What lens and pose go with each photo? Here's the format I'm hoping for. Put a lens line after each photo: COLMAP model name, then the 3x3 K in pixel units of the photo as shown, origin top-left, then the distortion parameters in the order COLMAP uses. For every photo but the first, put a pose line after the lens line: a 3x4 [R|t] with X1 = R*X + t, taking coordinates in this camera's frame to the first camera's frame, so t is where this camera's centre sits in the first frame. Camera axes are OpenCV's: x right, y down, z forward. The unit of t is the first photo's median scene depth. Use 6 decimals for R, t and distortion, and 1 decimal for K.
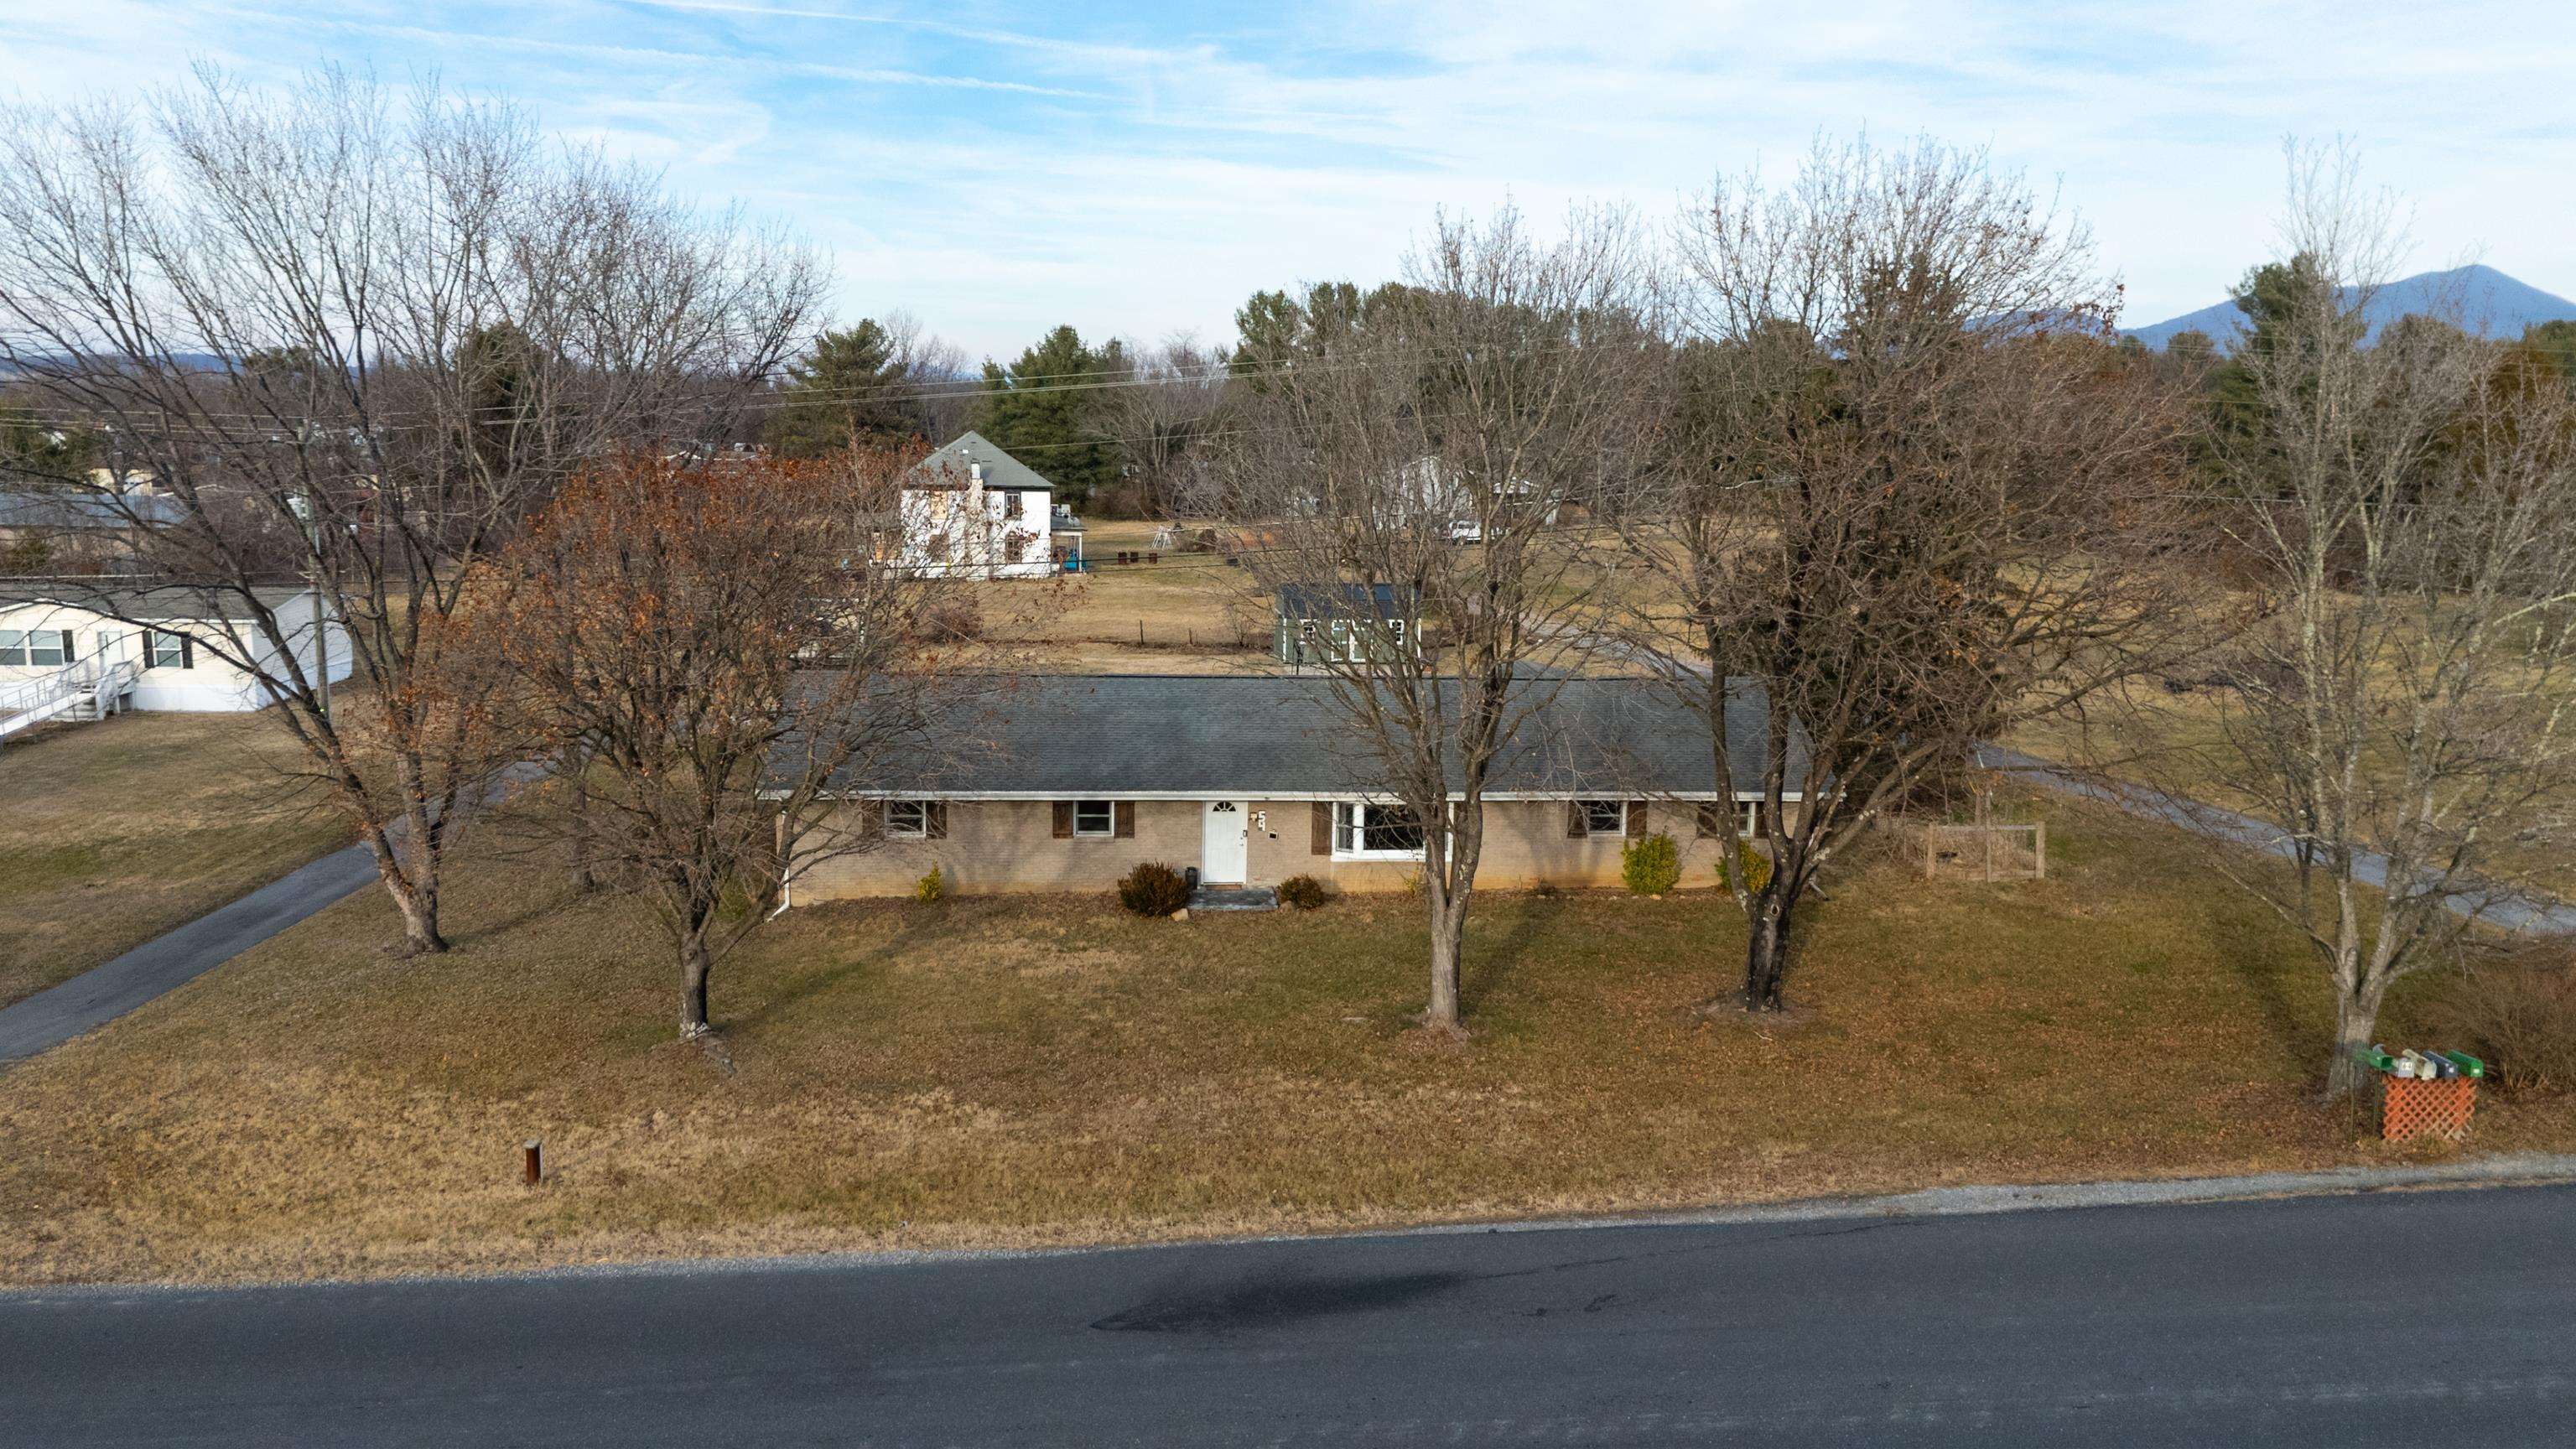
lens RADIAL K [[1906.5, 0, 1288.0], [0, 1906.5, 724.5], [0, 0, 1]] dist [0.058857, -0.049449]
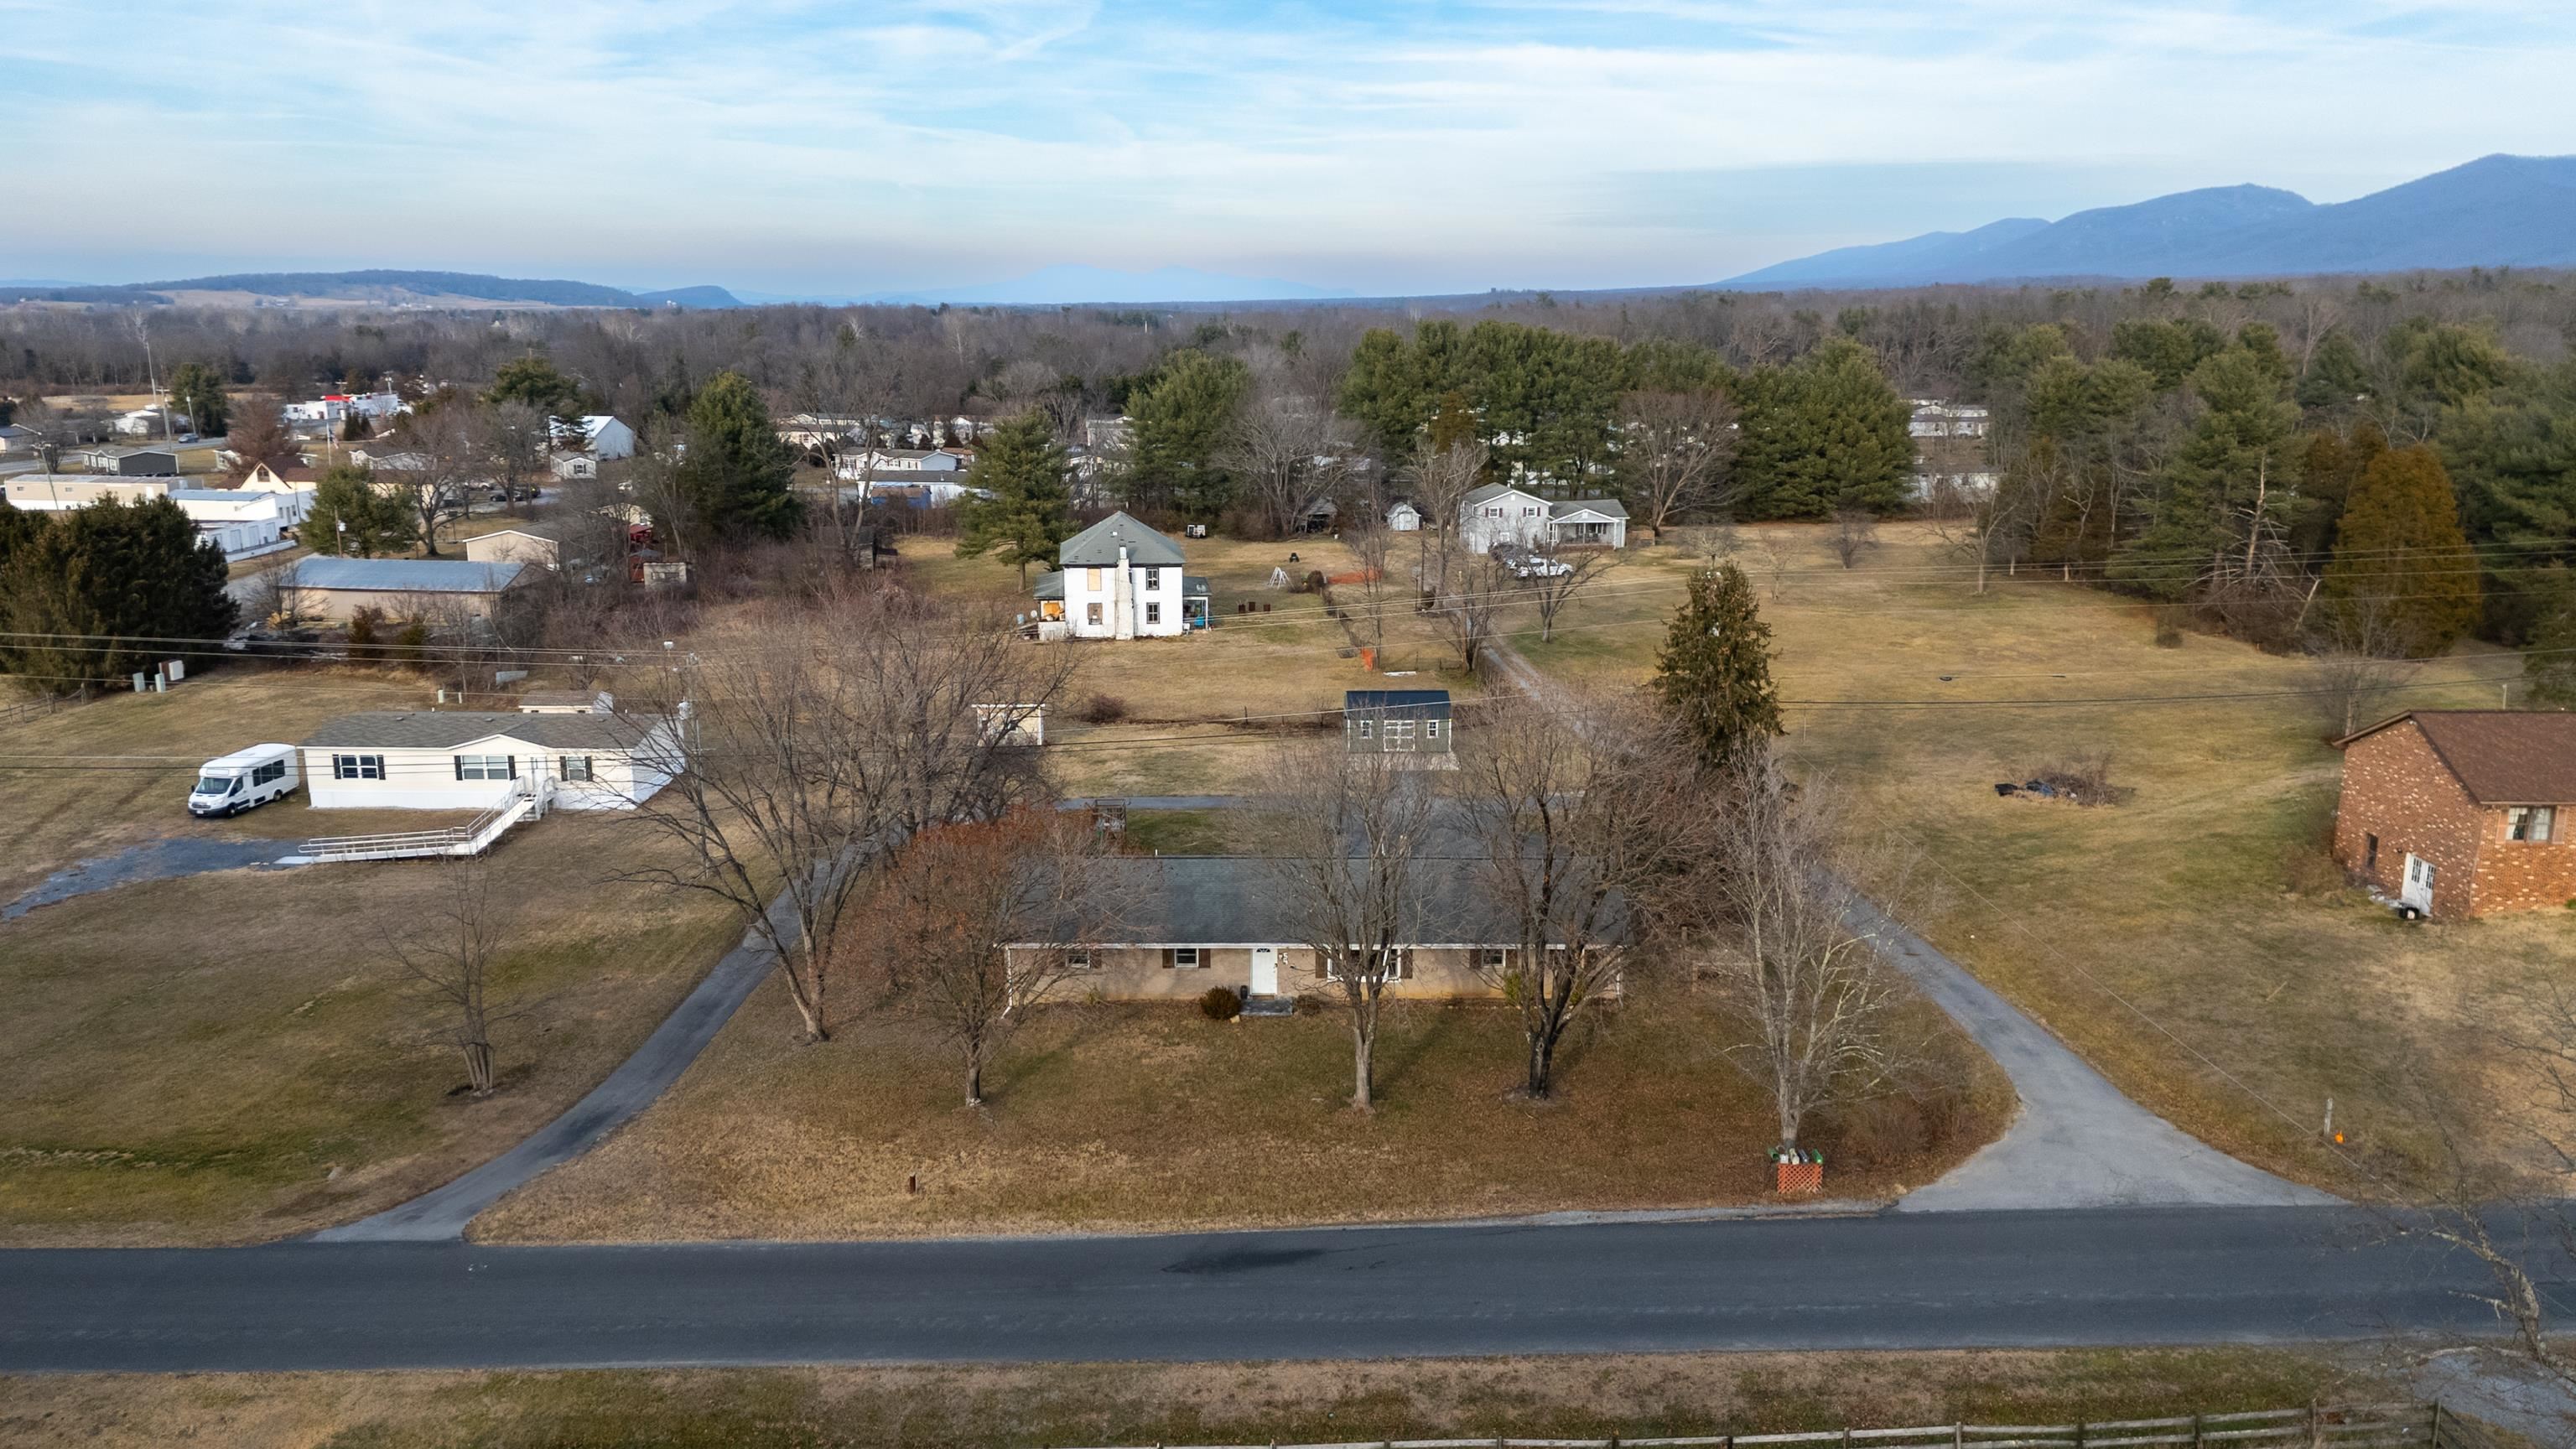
lens RADIAL K [[1894.0, 0, 1288.0], [0, 1894.0, 724.5], [0, 0, 1]] dist [0.076096, -0.071459]
pose [[0.996883, 0.001855, -0.078878, 0.154579], [0.002436, 0.998524, 0.054259, -0.317950], [0.078862, -0.054282, 0.995407, -0.847282]]
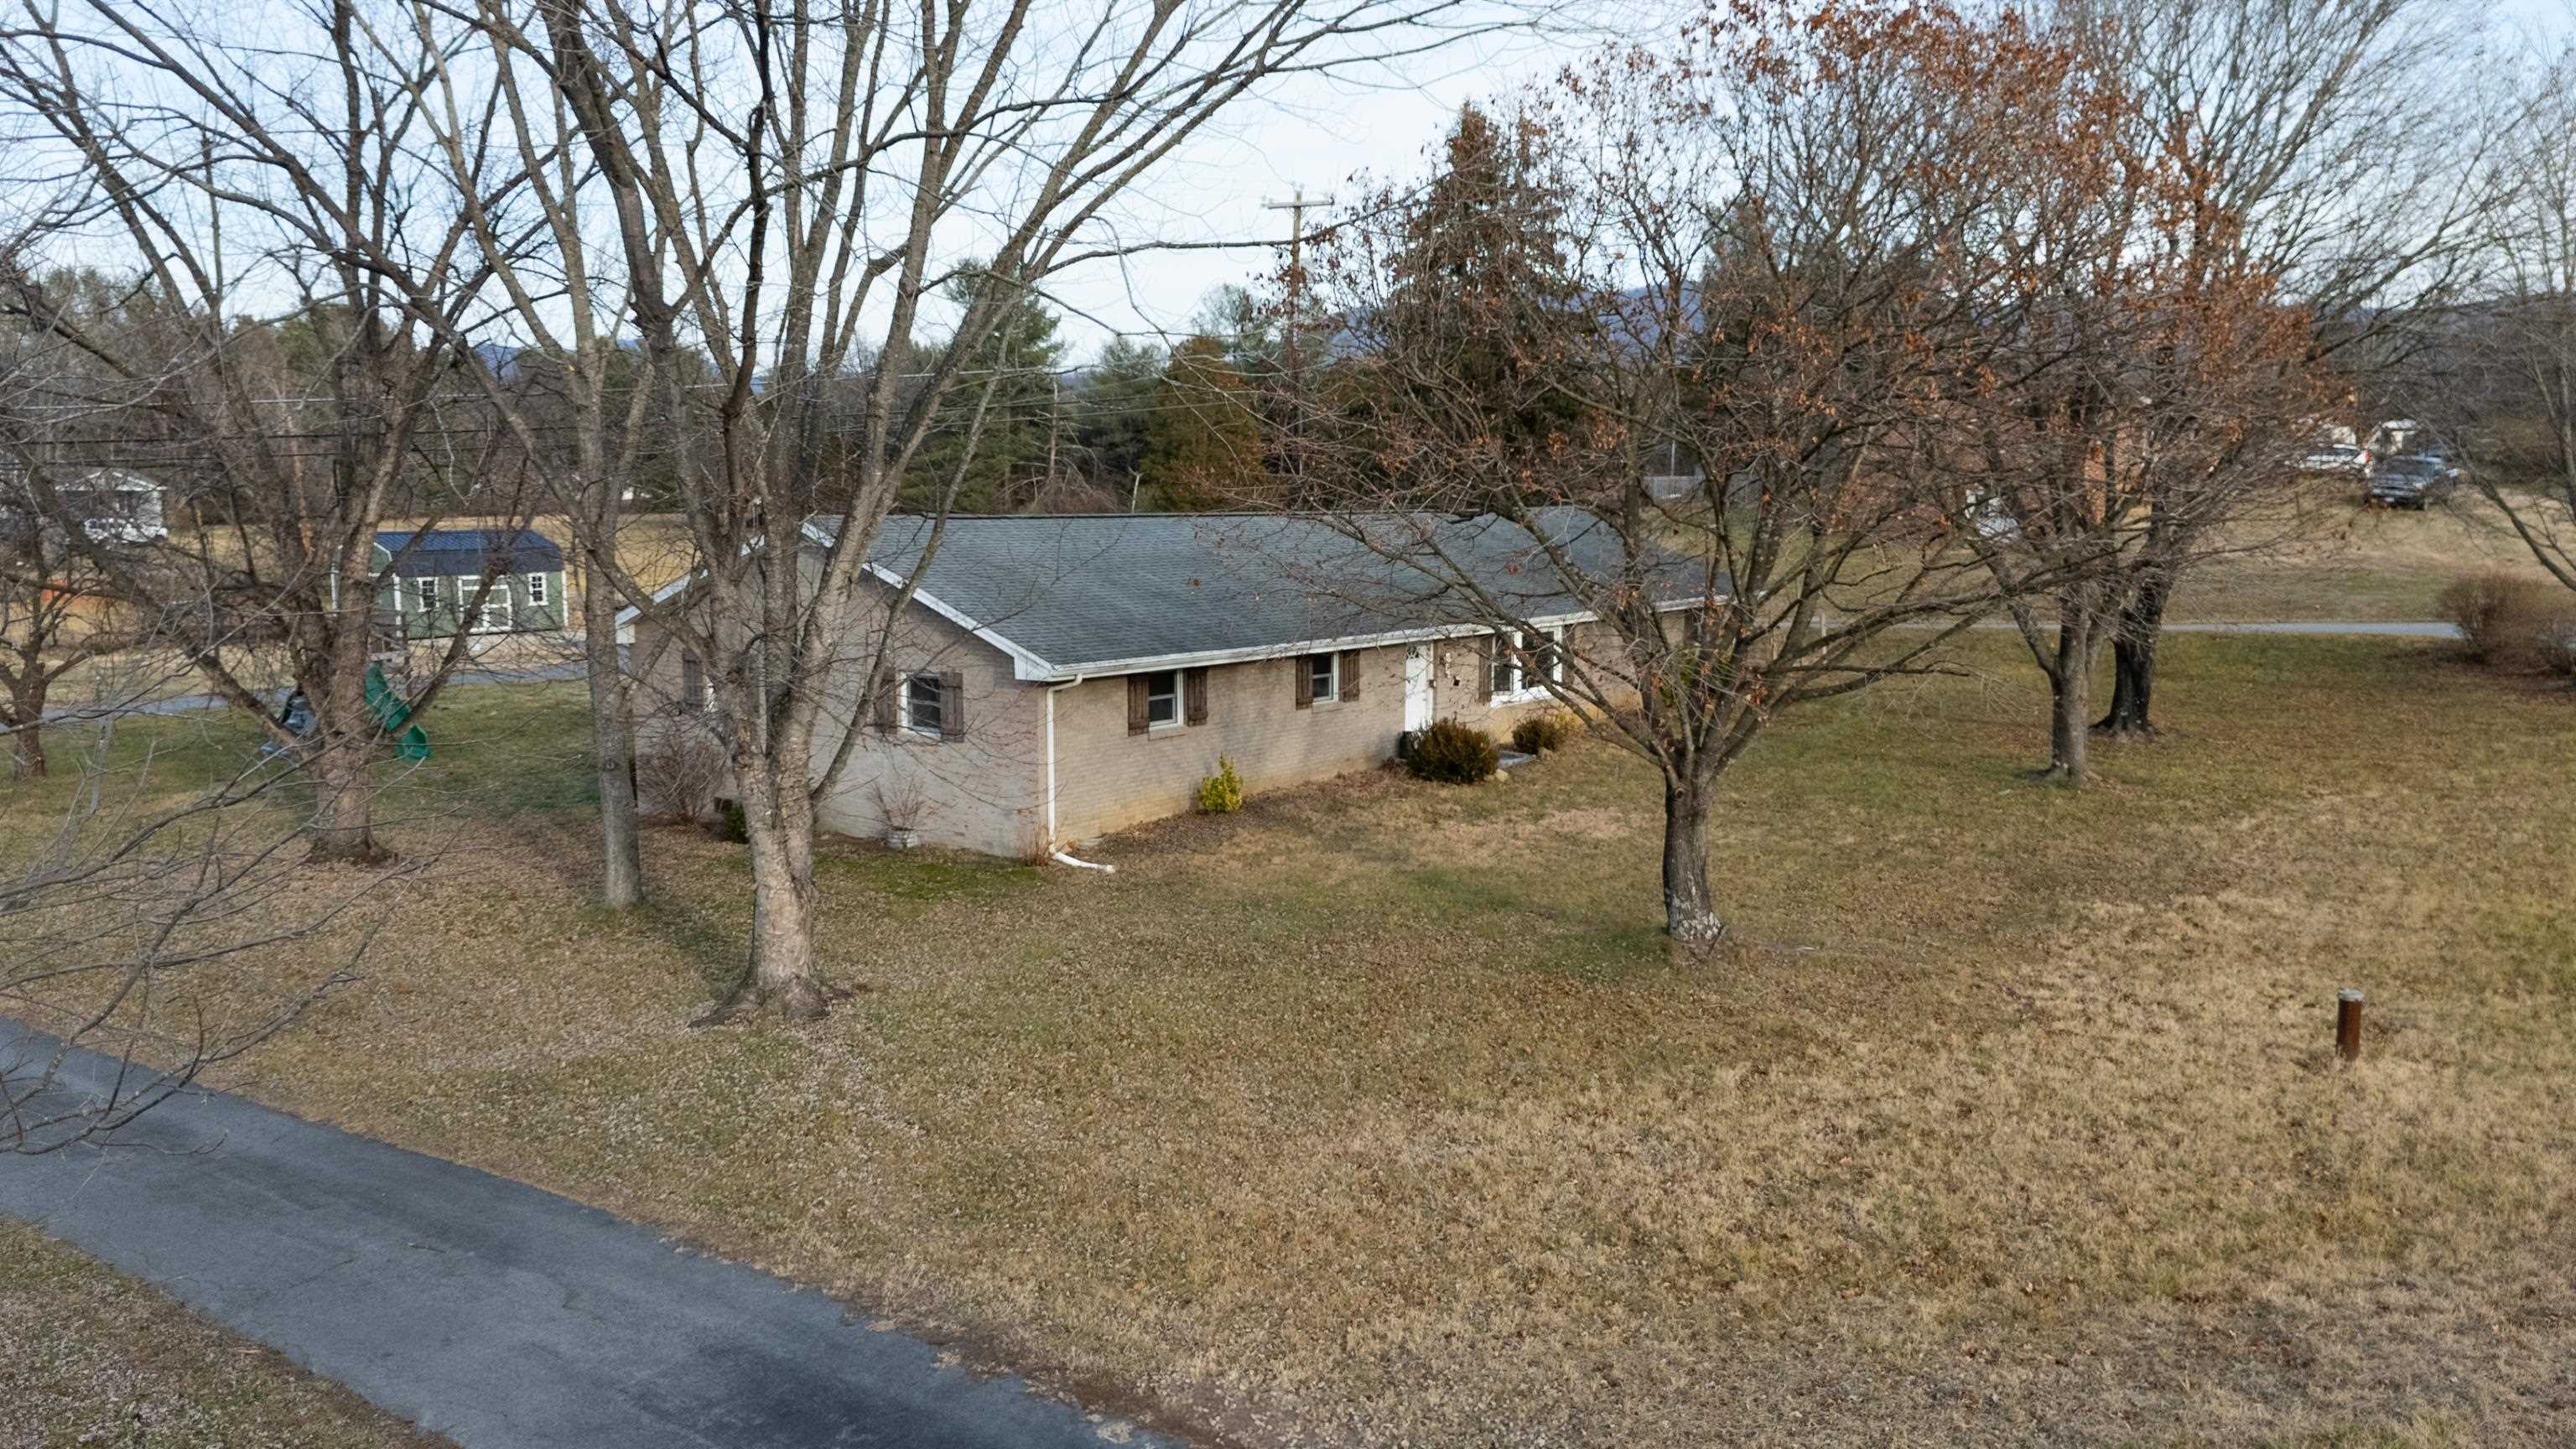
lens RADIAL K [[1894.0, 0, 1288.0], [0, 1894.0, 724.5], [0, 0, 1]] dist [0.076096, -0.071459]
pose [[0.649682, -0.103211, 0.753167, -0.849727], [0.131041, 0.991115, 0.022782, 0.061616], [-0.748827, 0.083895, 0.657435, 0.674635]]
